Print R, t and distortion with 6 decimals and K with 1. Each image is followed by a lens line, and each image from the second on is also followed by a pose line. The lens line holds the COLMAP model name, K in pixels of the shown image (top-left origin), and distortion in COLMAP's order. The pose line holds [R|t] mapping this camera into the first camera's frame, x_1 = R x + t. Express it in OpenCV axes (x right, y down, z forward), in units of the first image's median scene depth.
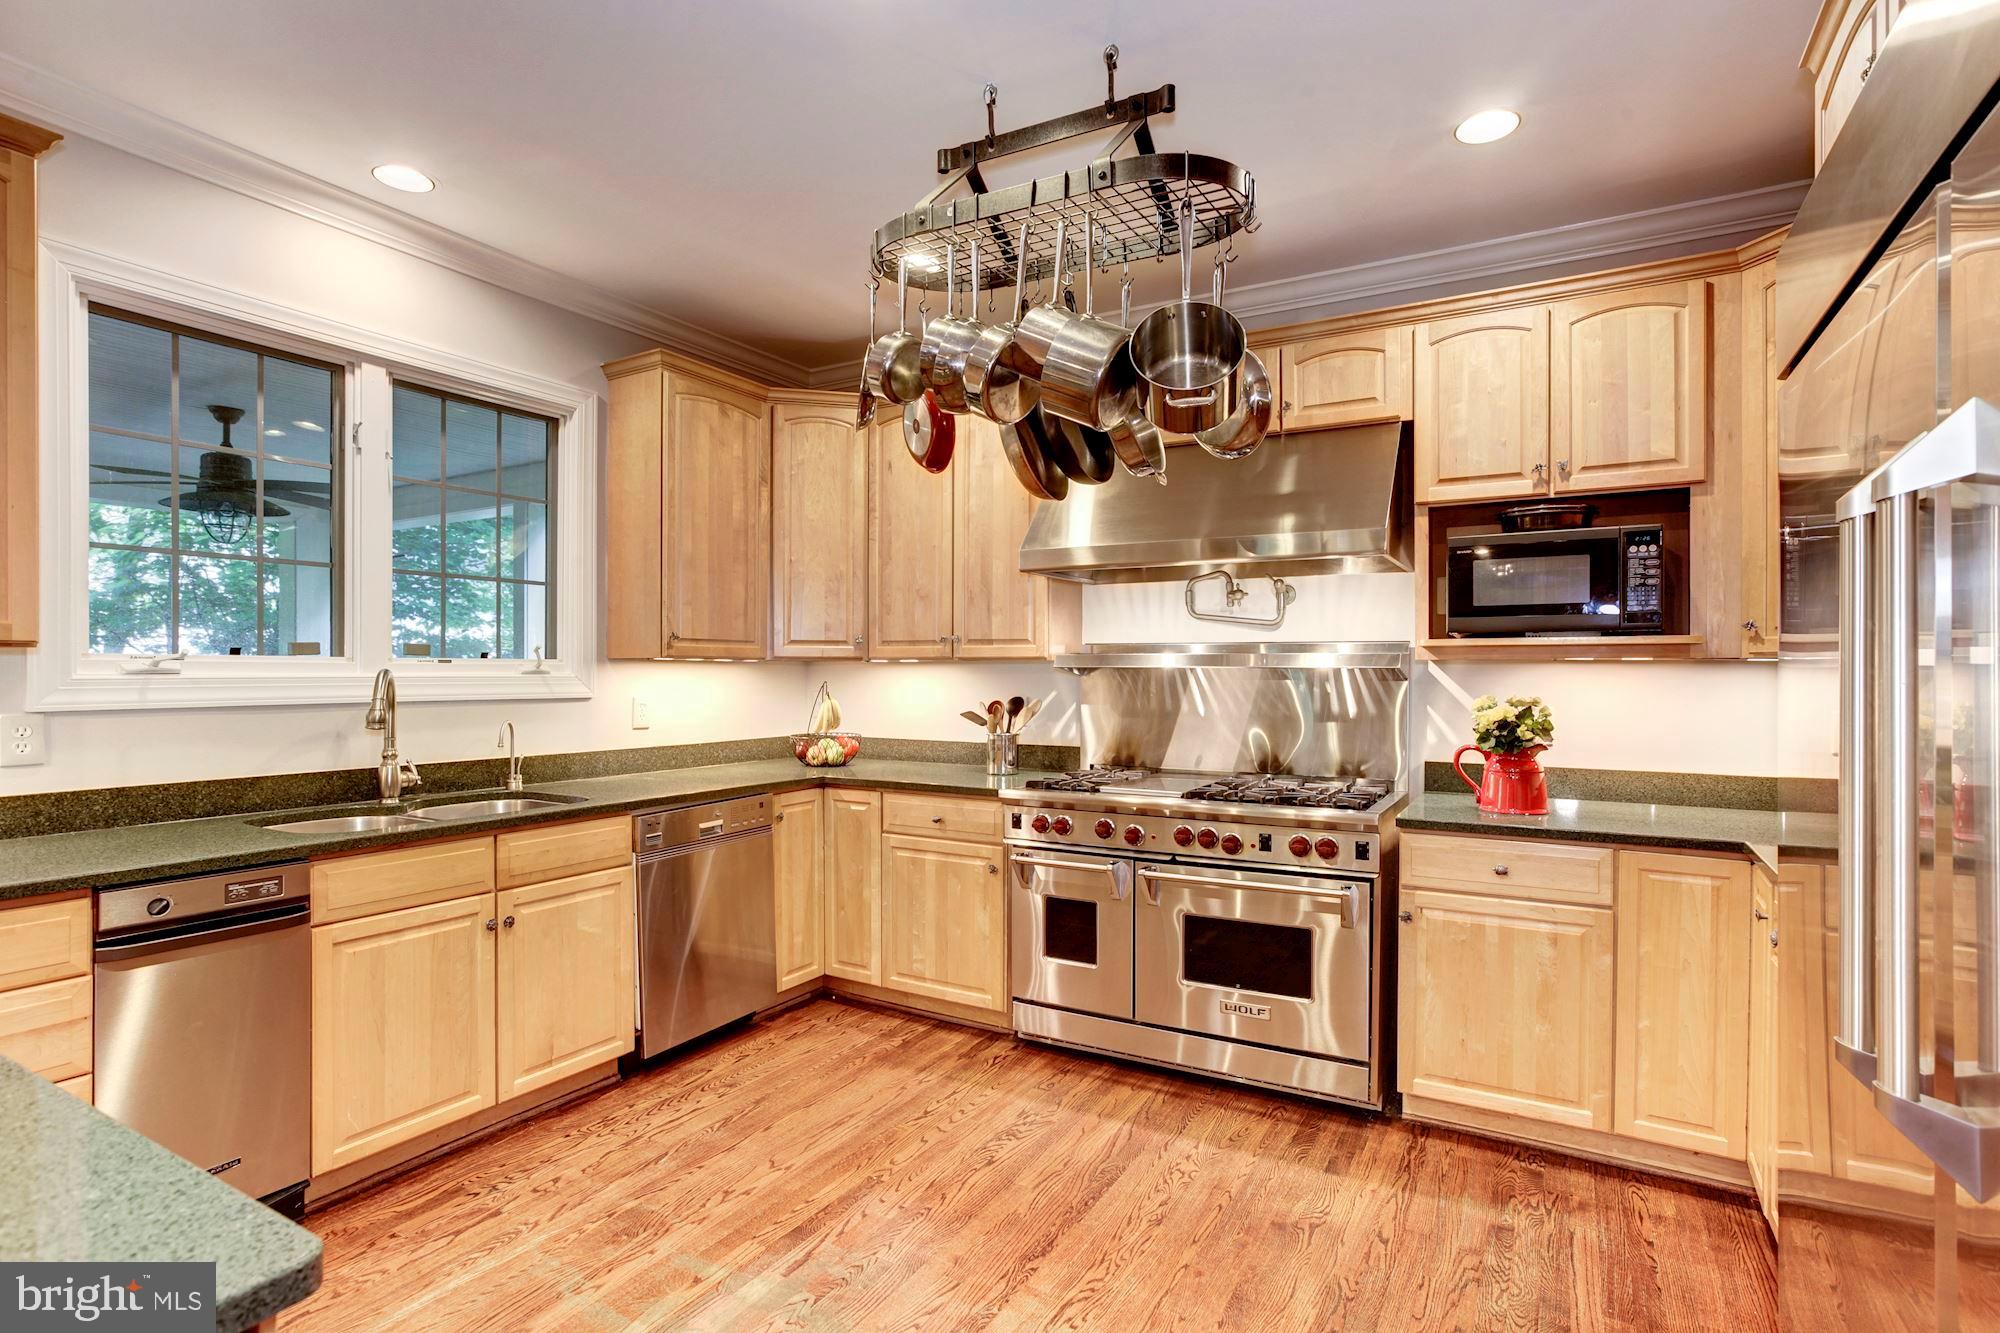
lens RADIAL K [[987.4, 0, 984.0], [0, 987.4, 668.0], [0, 0, 1]] dist [-0.036975, 0.000442]
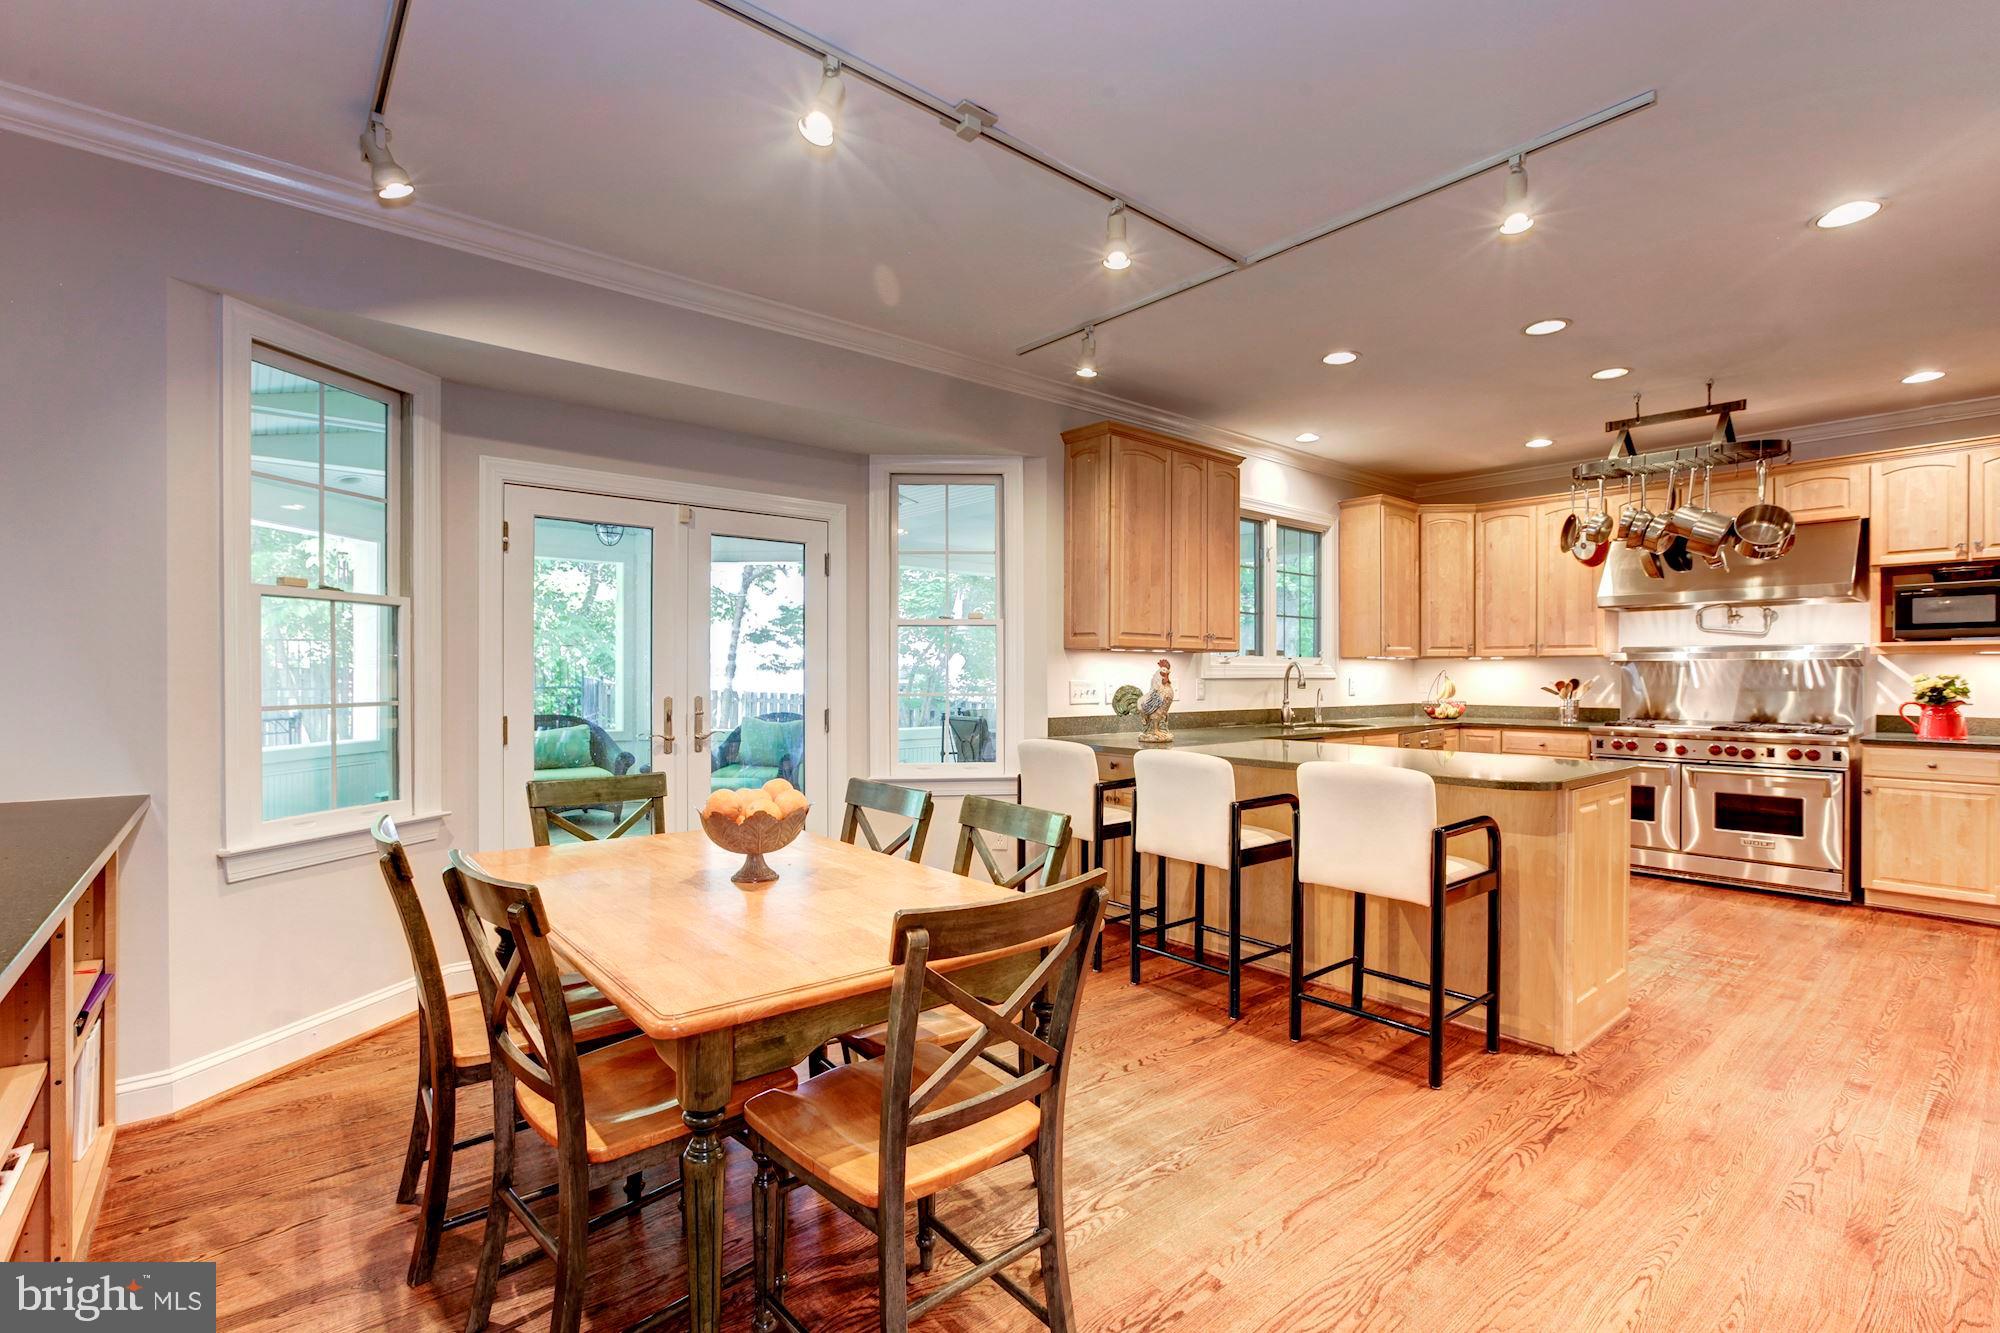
lens RADIAL K [[911.8, 0, 1013.9], [0, 911.8, 674.3], [0, 0, 1]] dist [-0.012892, 0.004676]
pose [[0.949340, -0.000811, -0.314251, -0.517705], [0.001430, 0.999997, 0.001738, 0.023042], [0.314249, -0.002100, 0.949338, -1.041676]]
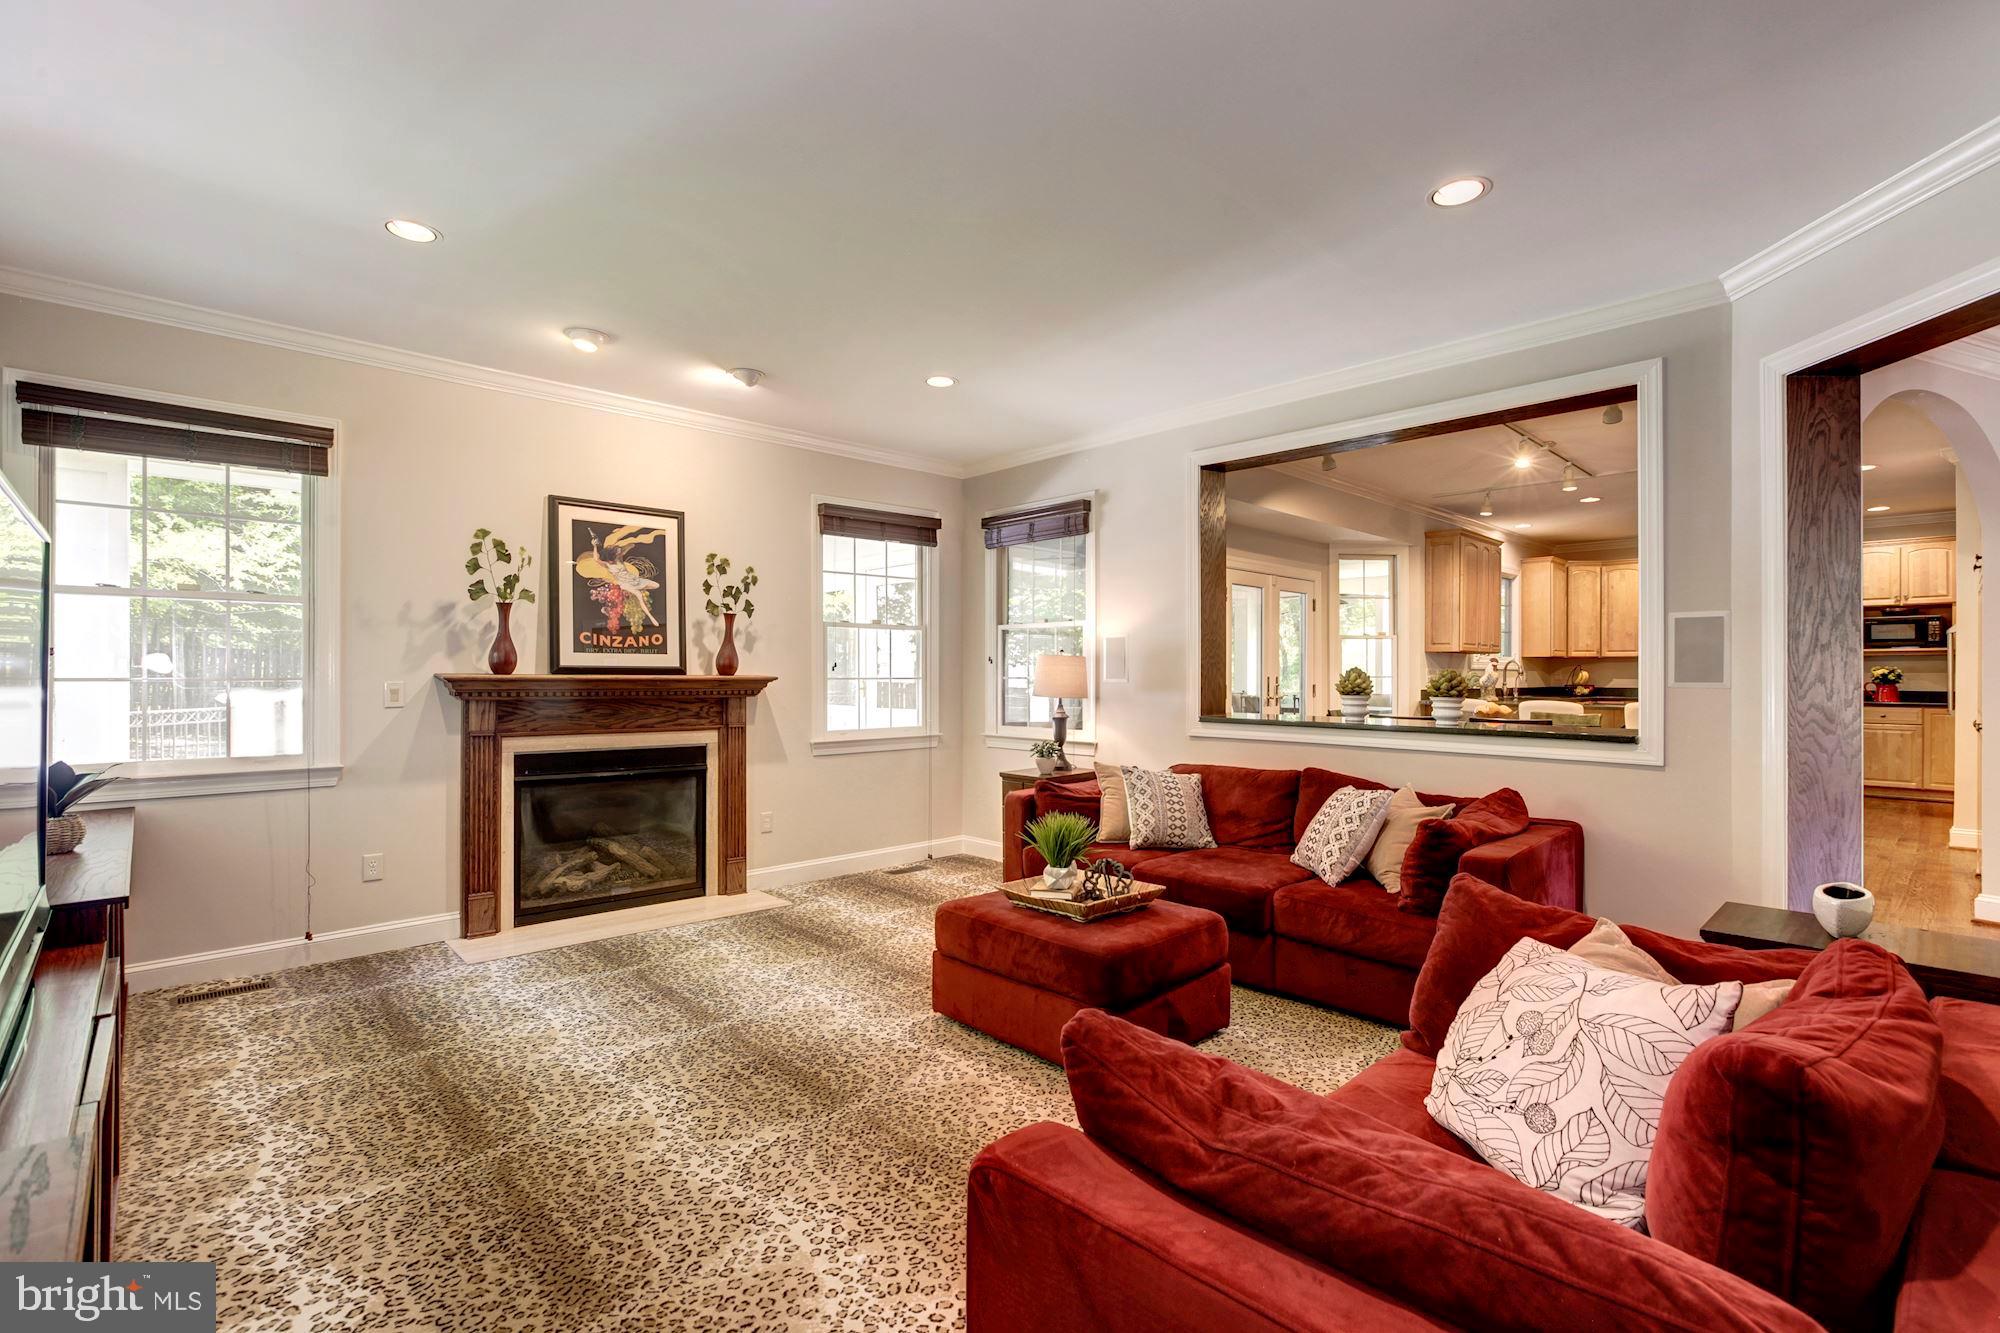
lens RADIAL K [[911.8, 0, 1011.4], [0, 911.8, 671.5], [0, 0, 1]] dist [-0.012892, 0.004676]
pose [[0.966047, -0.000440, -0.258364, -1.420728], [0.000417, 1.000000, -0.000144, 0.041739], [0.258364, 0.000031, 0.966048, -2.531192]]
